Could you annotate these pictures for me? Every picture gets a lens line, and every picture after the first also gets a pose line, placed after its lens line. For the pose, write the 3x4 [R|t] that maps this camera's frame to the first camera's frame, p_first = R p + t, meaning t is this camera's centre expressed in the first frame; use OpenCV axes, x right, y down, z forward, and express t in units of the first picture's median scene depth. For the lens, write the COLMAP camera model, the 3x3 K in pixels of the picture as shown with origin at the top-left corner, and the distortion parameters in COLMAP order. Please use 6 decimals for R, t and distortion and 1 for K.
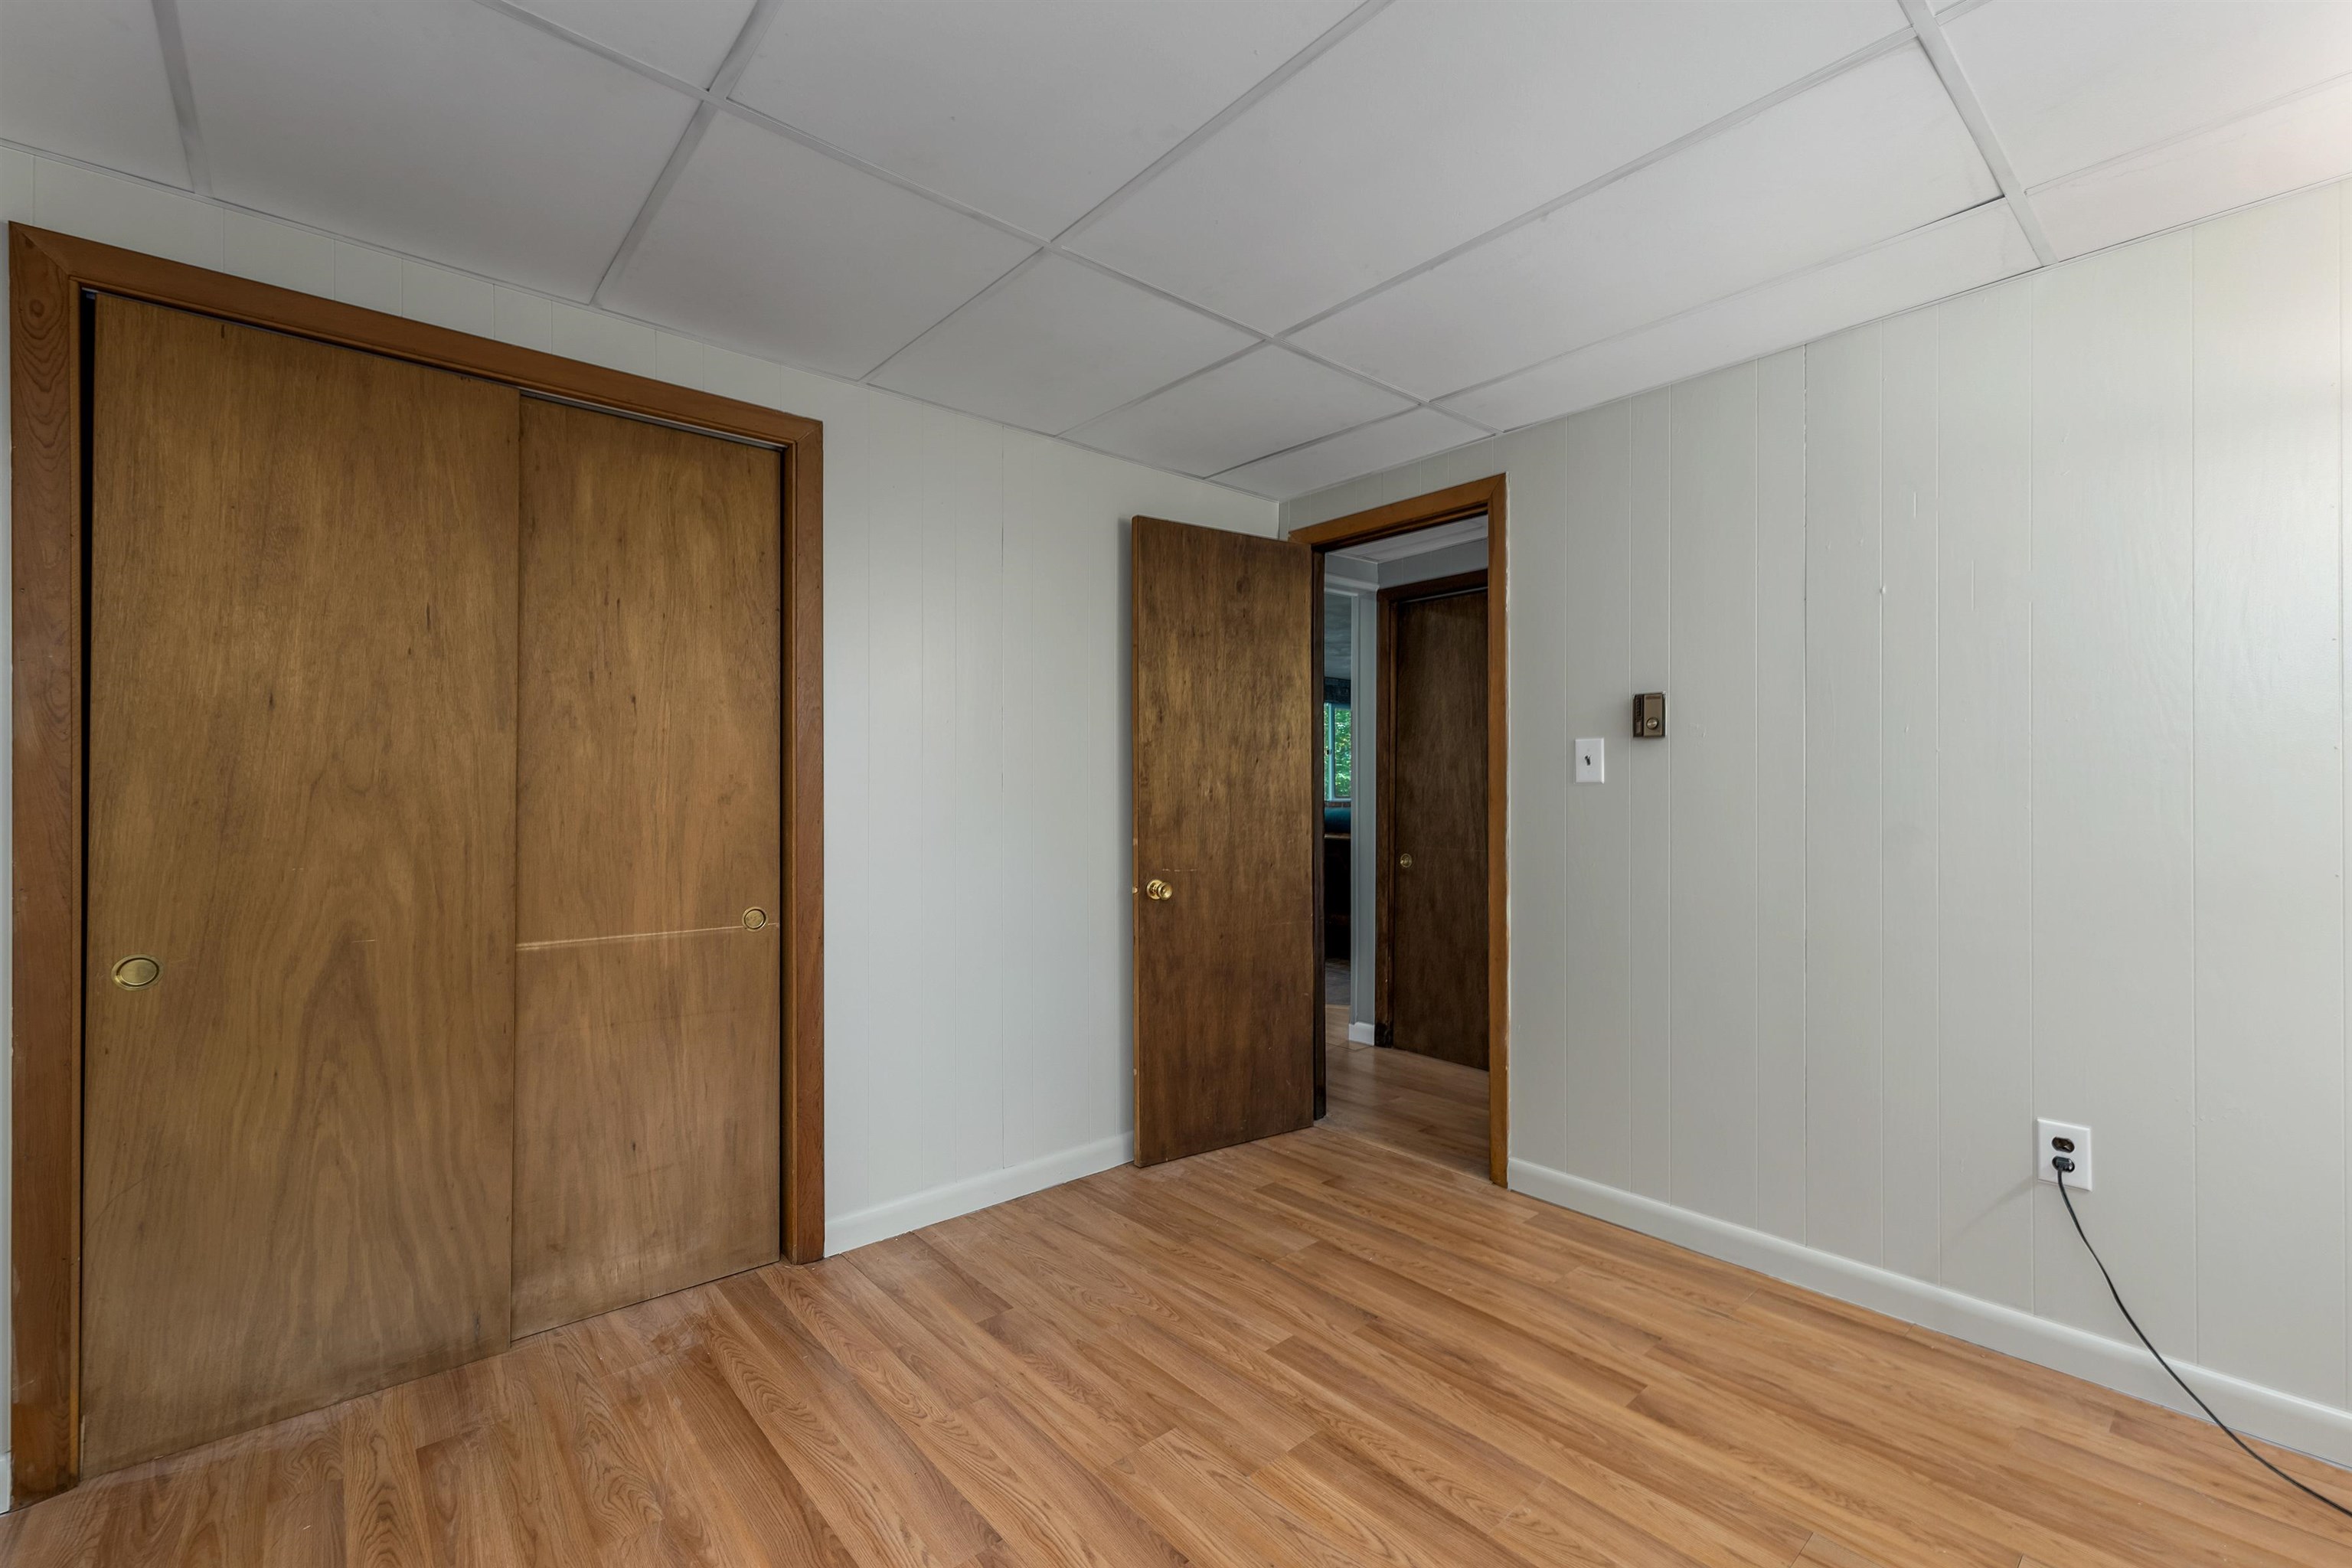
lens RADIAL K [[989.8, 0, 1176.0], [0, 989.8, 784.0], [0, 0, 1]] dist [0.000879, -0.000098]
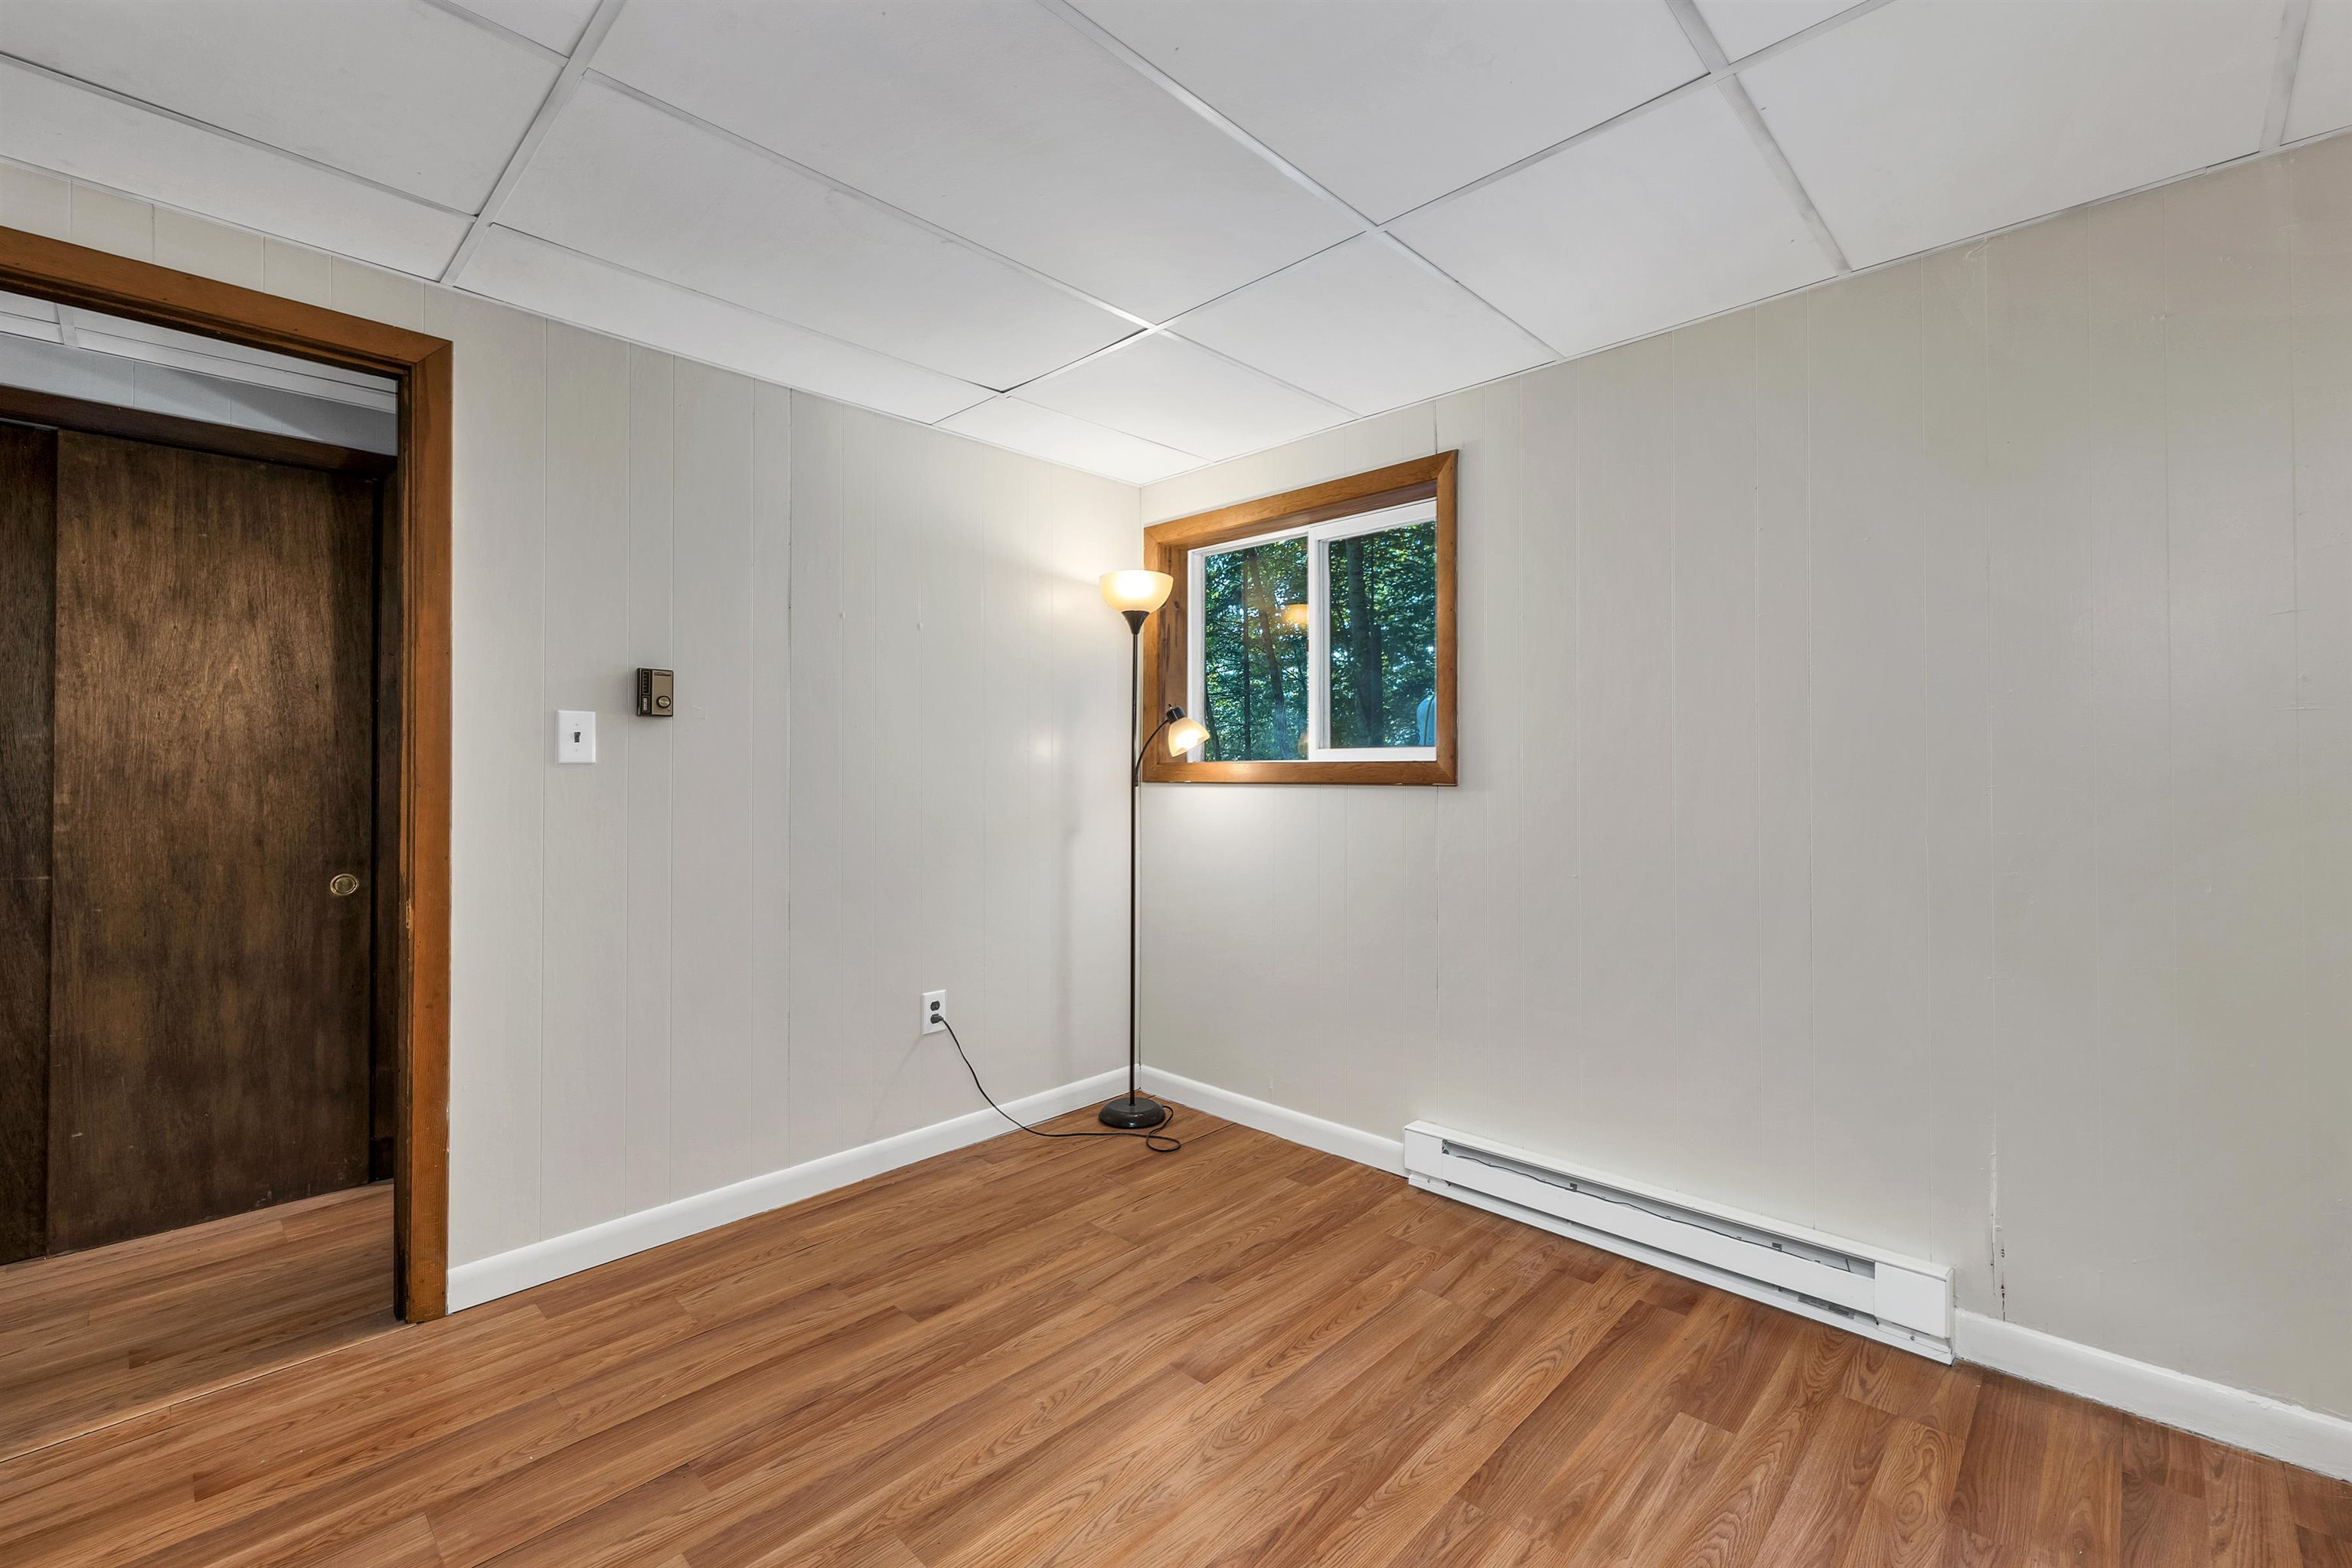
lens RADIAL K [[989.8, 0, 1176.0], [0, 989.8, 784.0], [0, 0, 1]] dist [0.000879, -0.000098]
pose [[-0.088340, -0.009752, 0.996043, -0.602353], [-0.003762, 0.999948, 0.009457, 0.007669], [-0.996083, -0.002912, -0.088372, 0.718660]]
